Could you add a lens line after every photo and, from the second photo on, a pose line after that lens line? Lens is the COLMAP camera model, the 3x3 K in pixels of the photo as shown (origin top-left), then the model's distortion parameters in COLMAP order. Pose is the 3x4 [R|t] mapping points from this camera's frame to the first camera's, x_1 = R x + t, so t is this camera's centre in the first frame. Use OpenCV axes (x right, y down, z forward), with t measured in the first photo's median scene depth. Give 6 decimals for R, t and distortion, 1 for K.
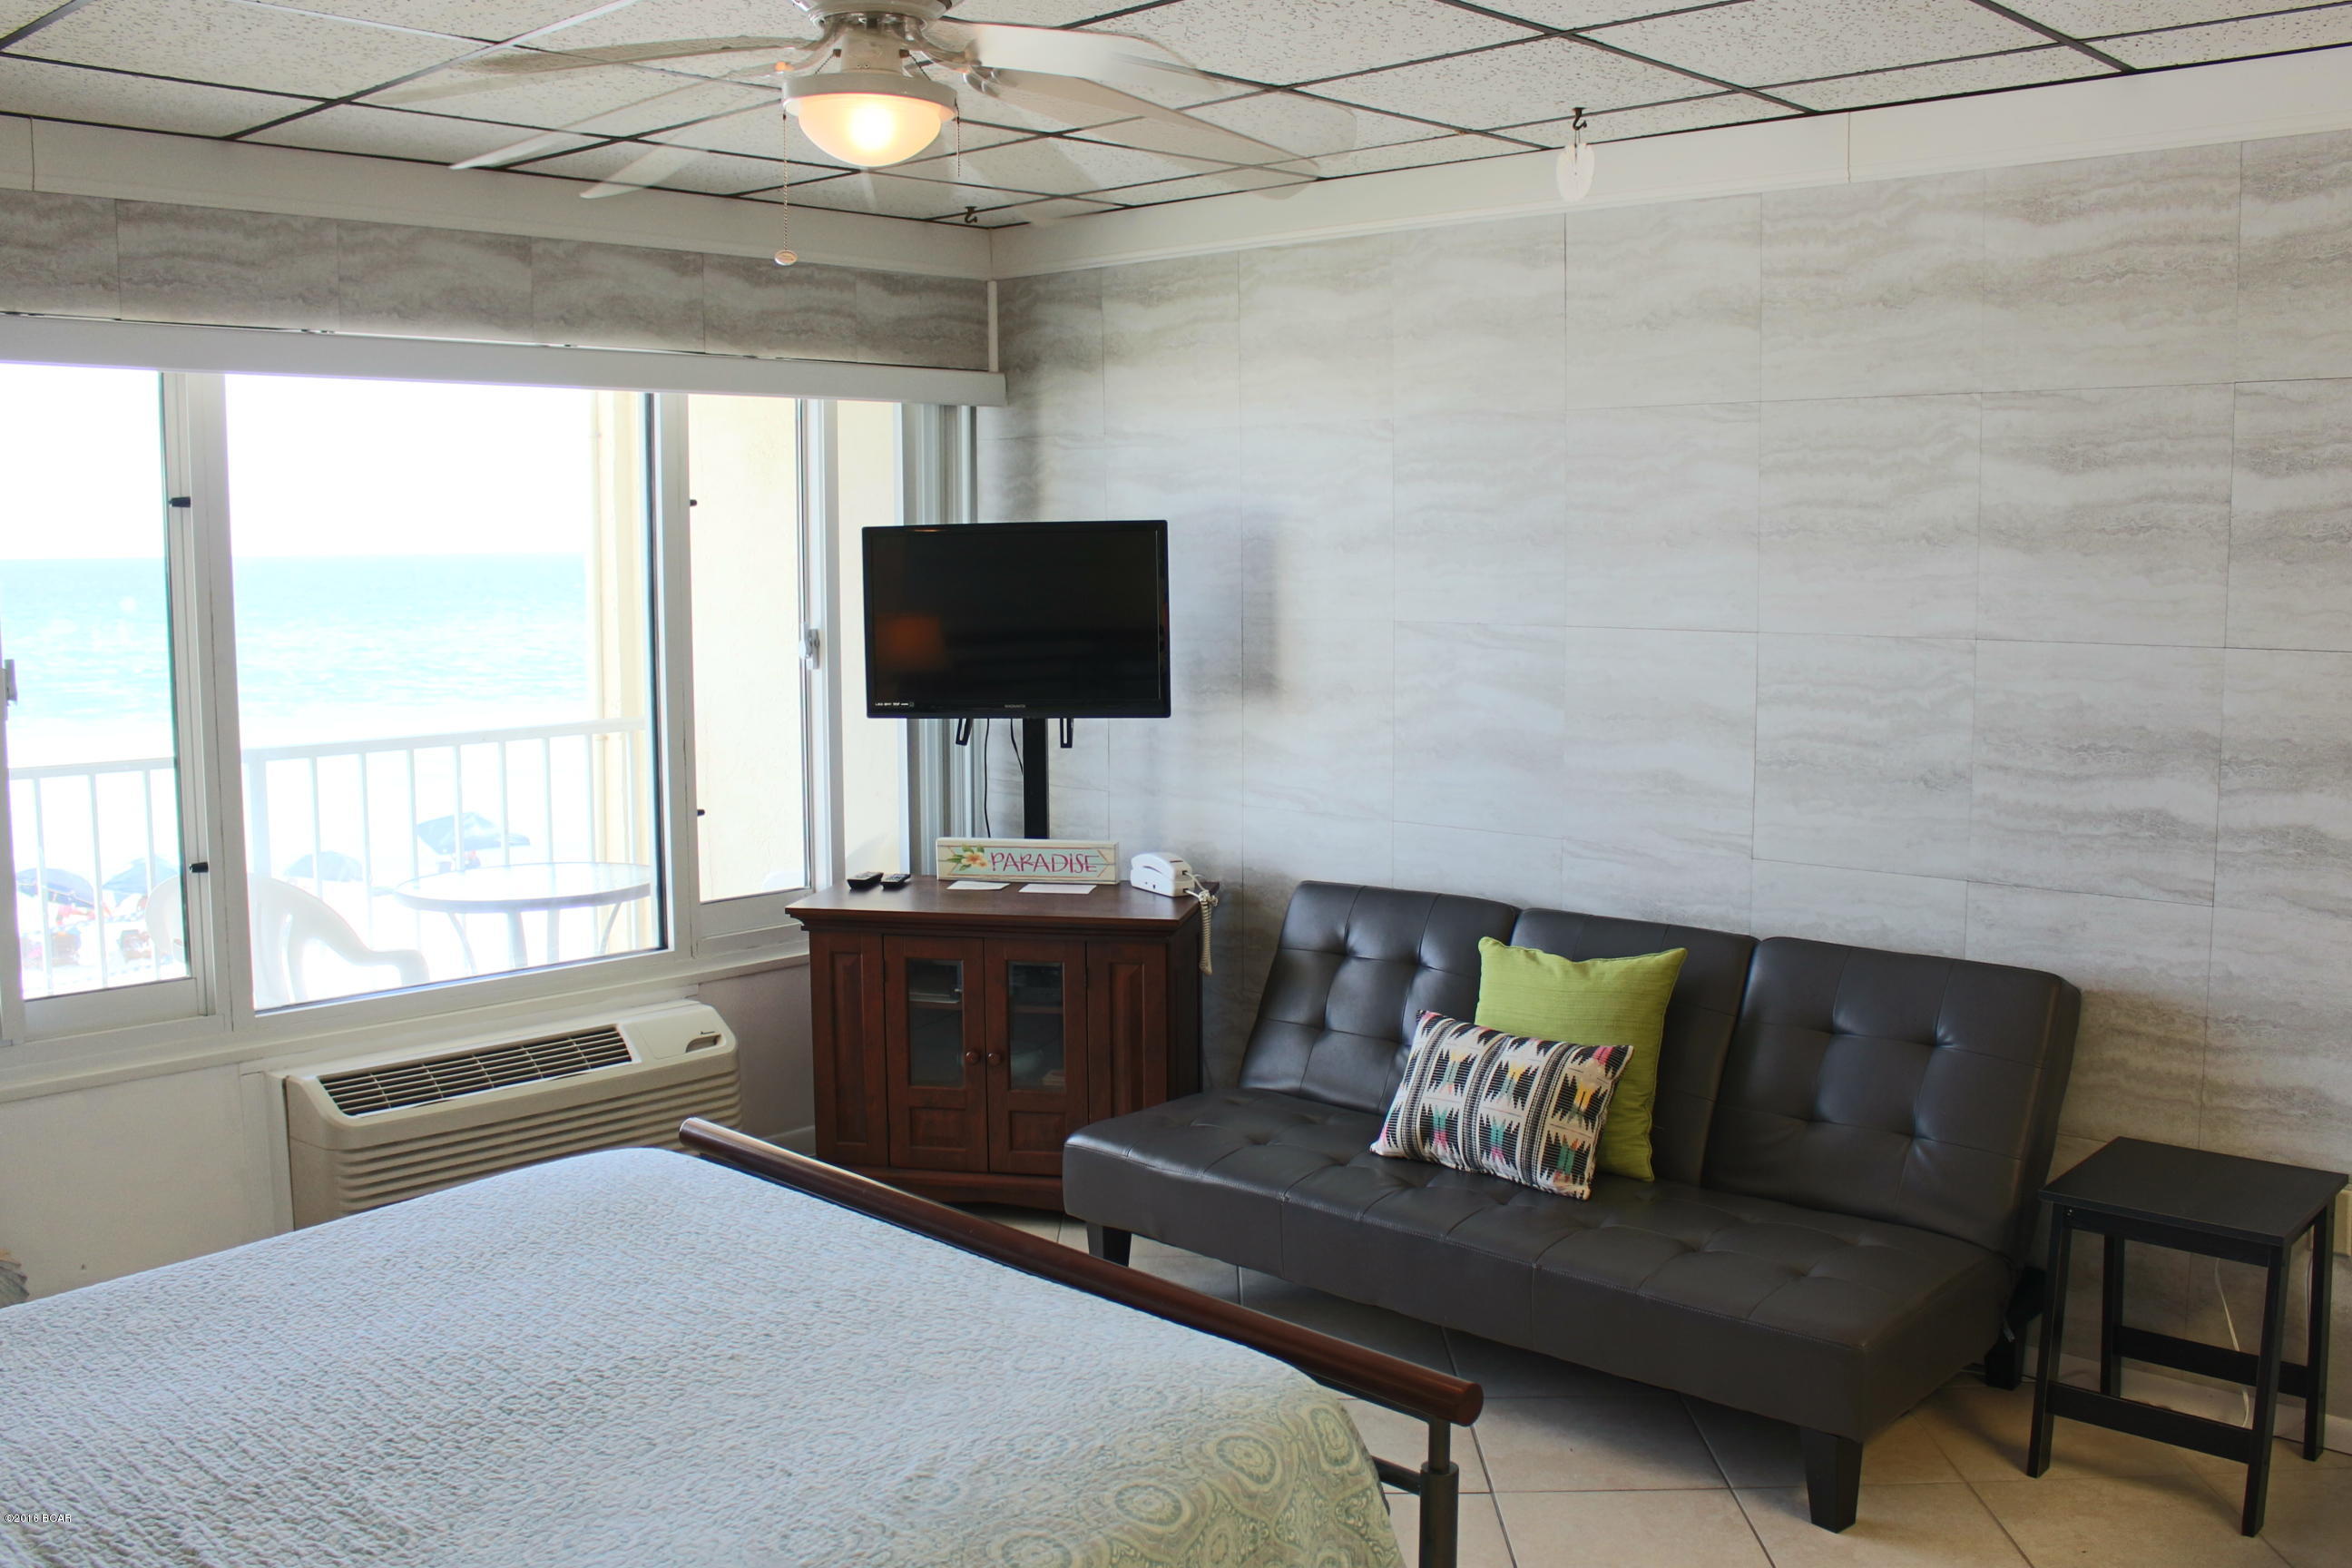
lens RADIAL K [[2178.3, 0, 1173.1], [0, 2178.3, 789.0], [0, 0, 1]] dist [-0.162376, 0.130443]
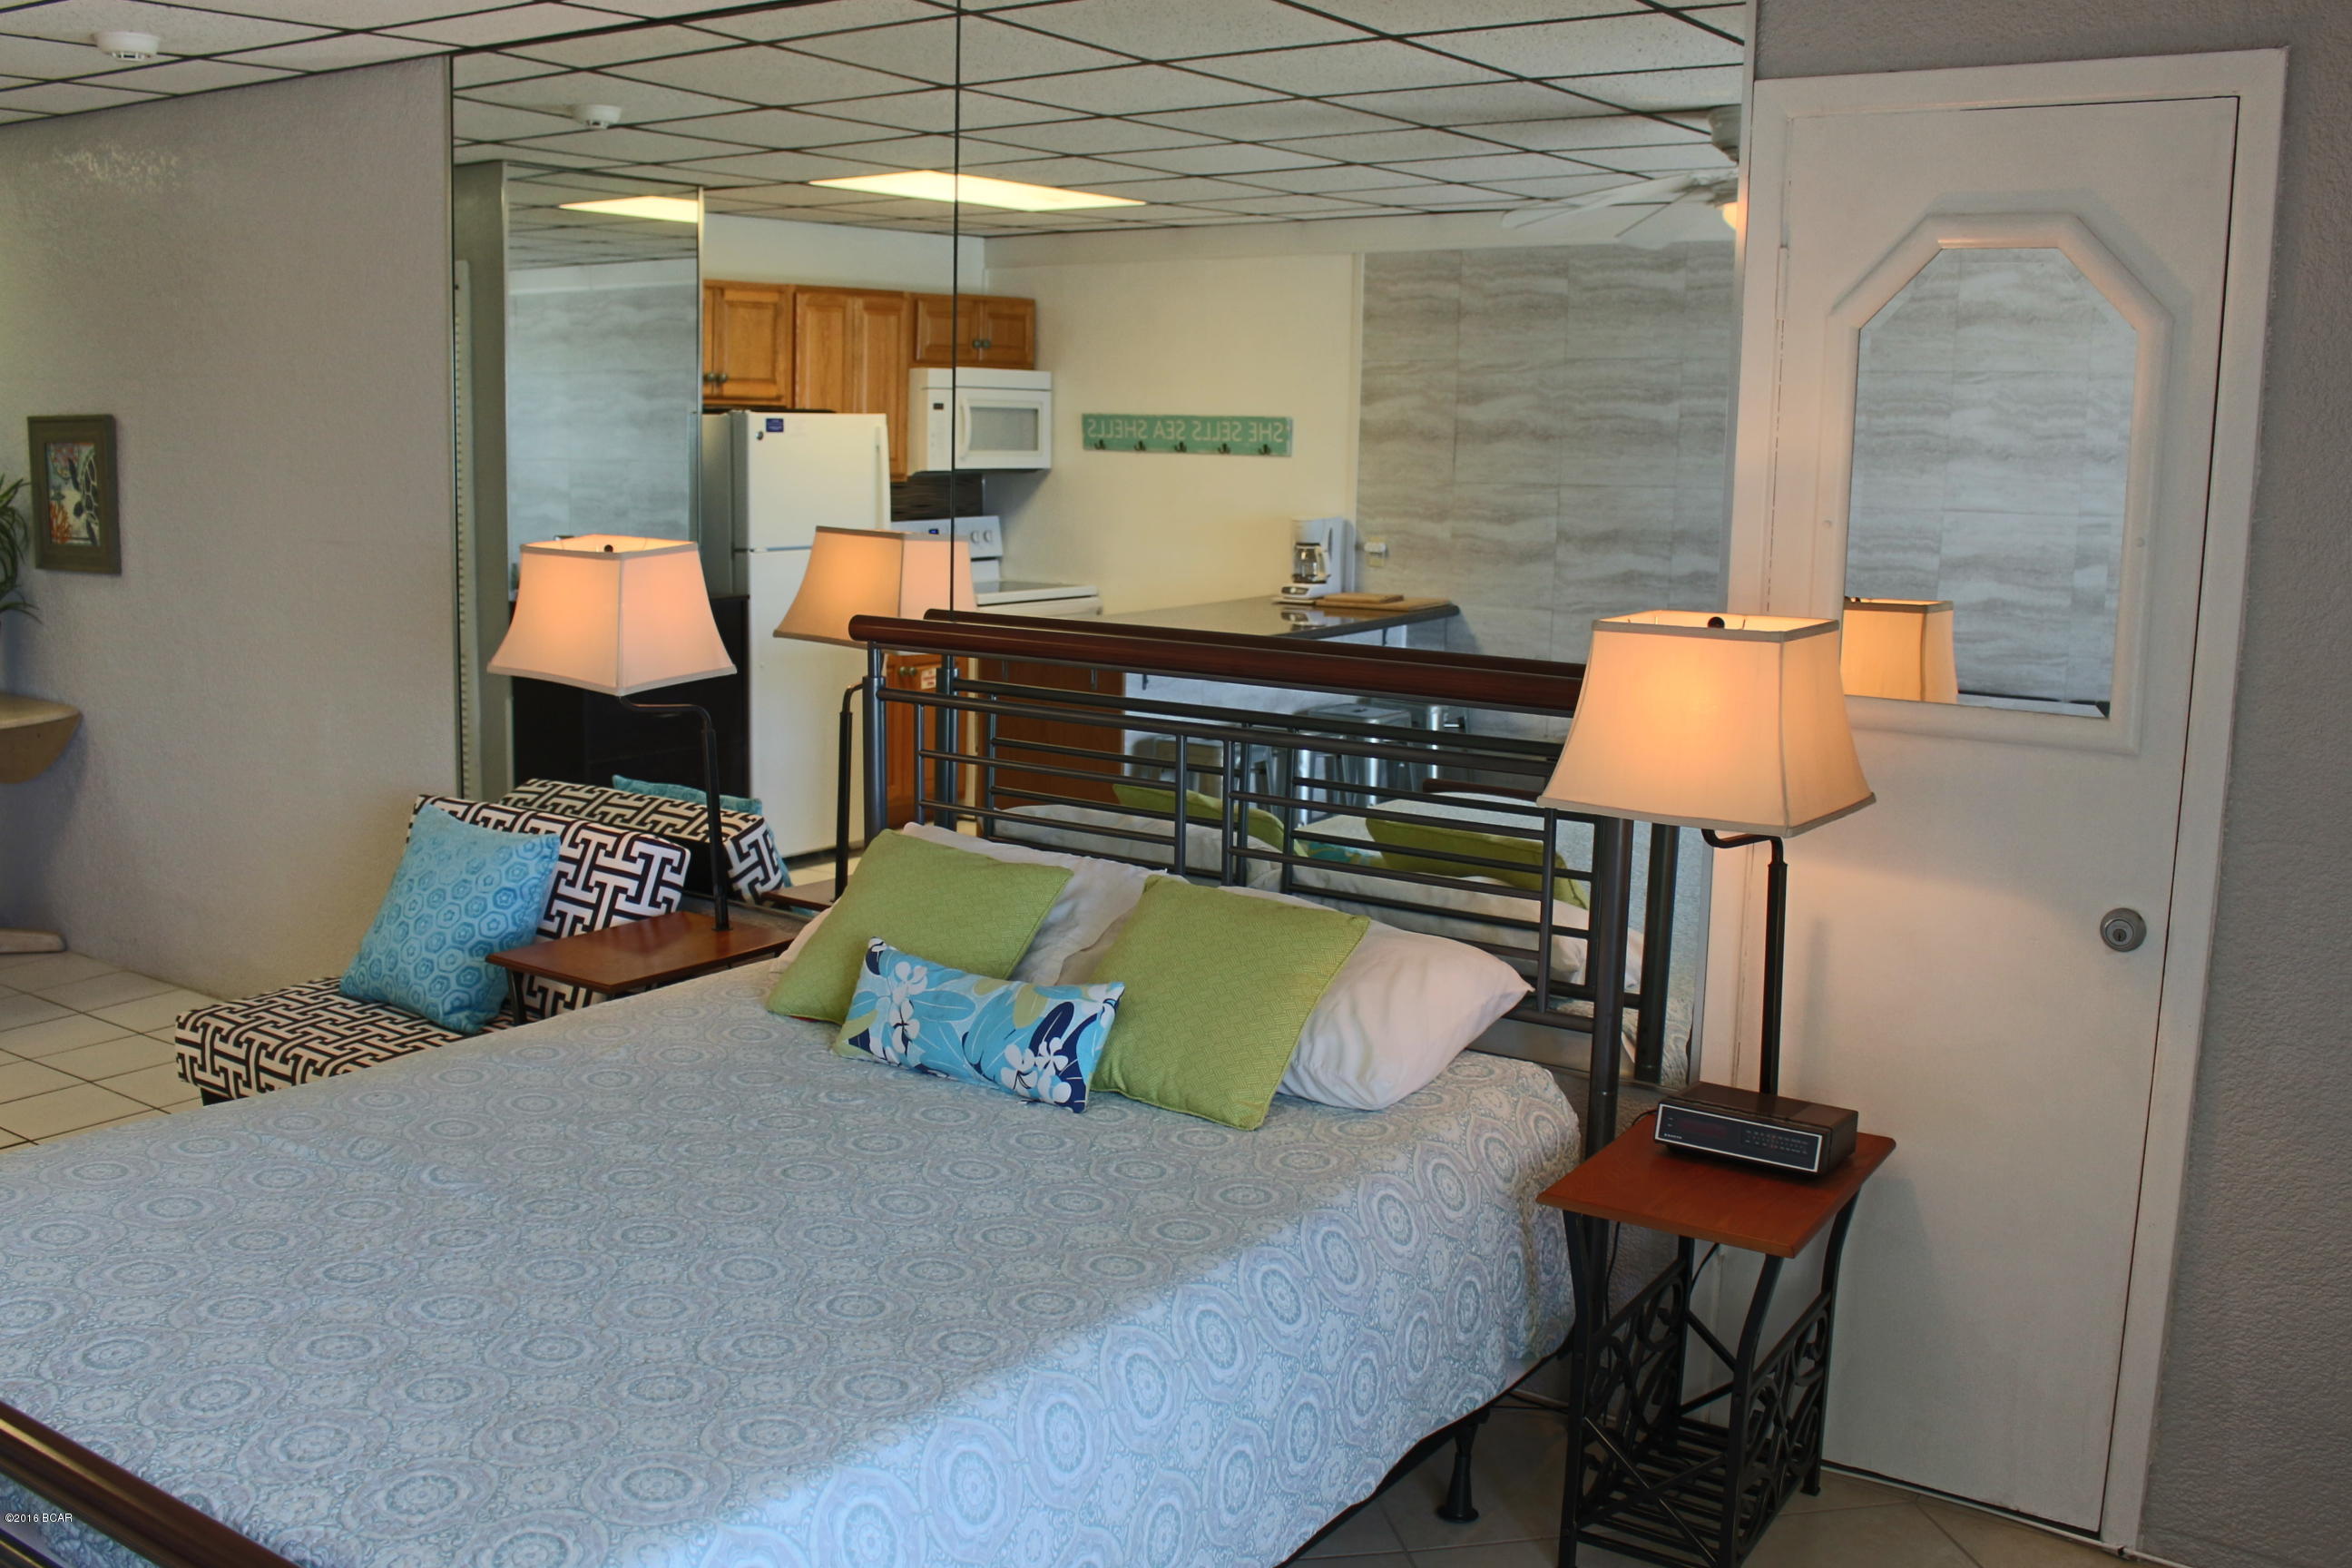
lens RADIAL K [[2178.3, 0, 1173.1], [0, 2178.3, 789.0], [0, 0, 1]] dist [-0.162376, 0.130443]
pose [[0.990336, 0.001711, 0.138679, 0.652800], [-0.008040, 0.998951, 0.045091, 0.209127], [-0.138456, -0.045770, 0.989310, -1.748663]]
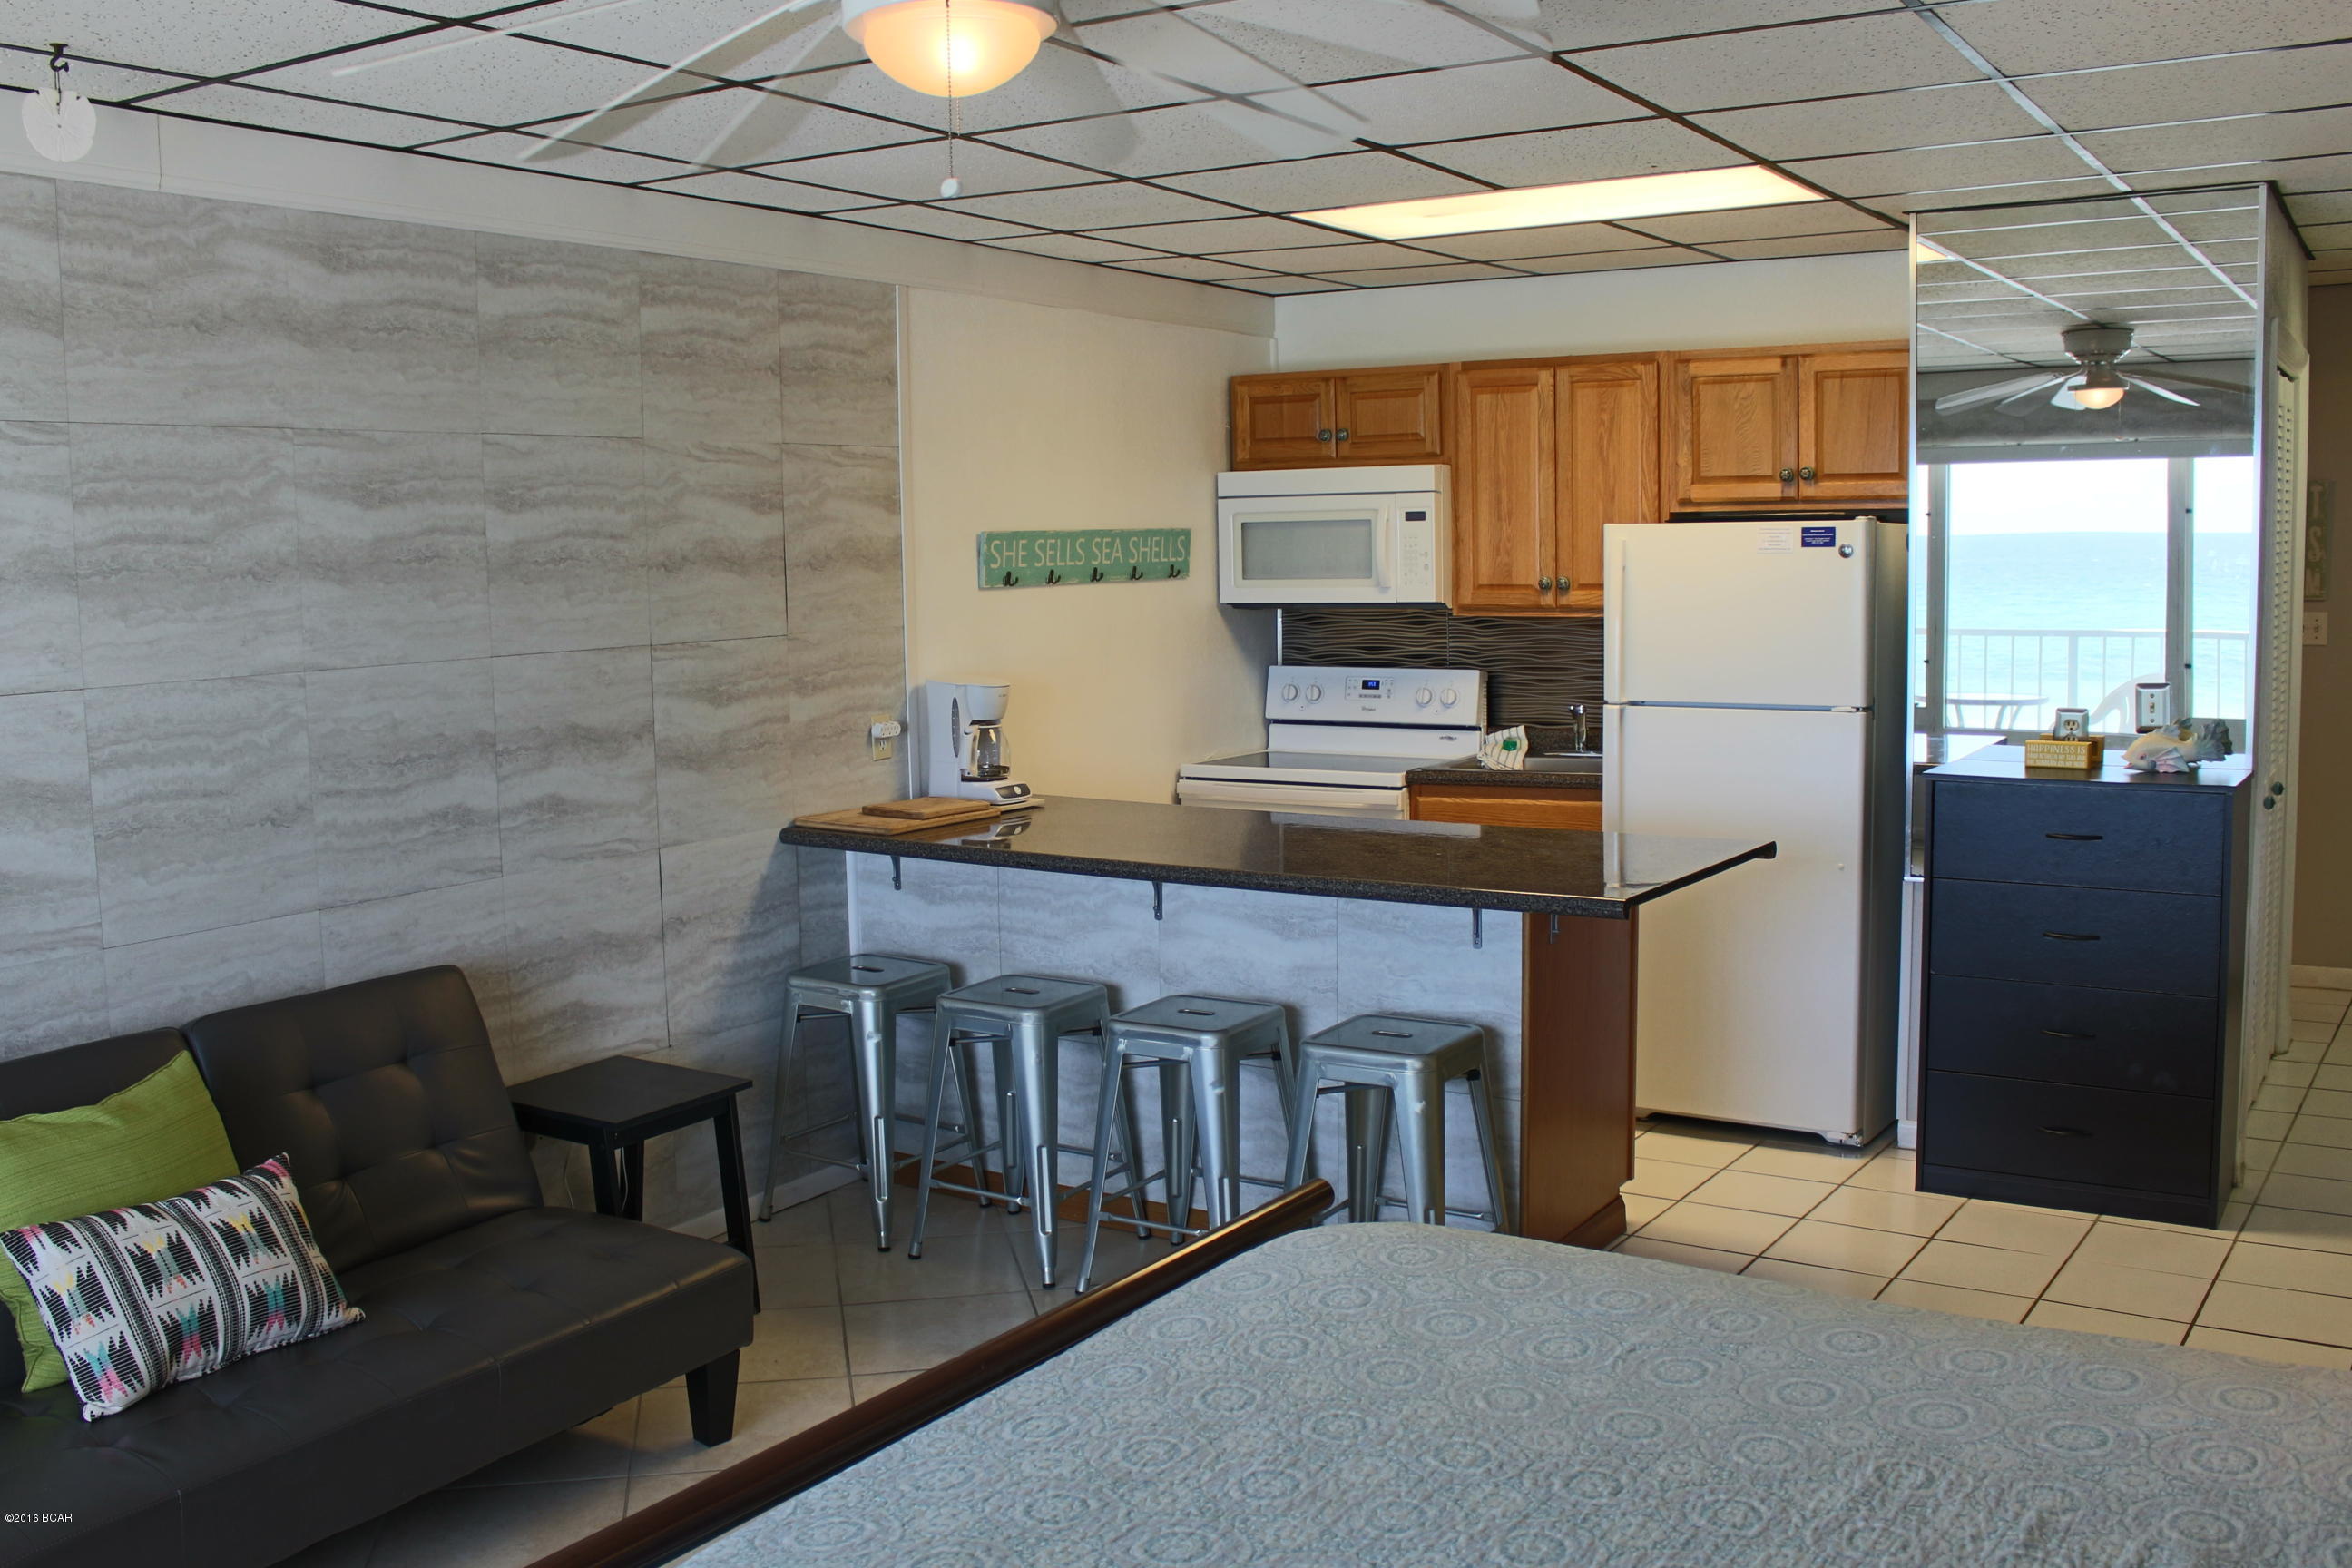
lens RADIAL K [[2178.3, 0, 1173.1], [0, 2178.3, 789.0], [0, 0, 1]] dist [-0.162376, 0.130443]
pose [[-0.204219, -0.101879, 0.973609, -0.661982], [0.130506, 0.982858, 0.130221, -0.088454], [-0.970187, 0.153655, -0.187422, 0.758125]]
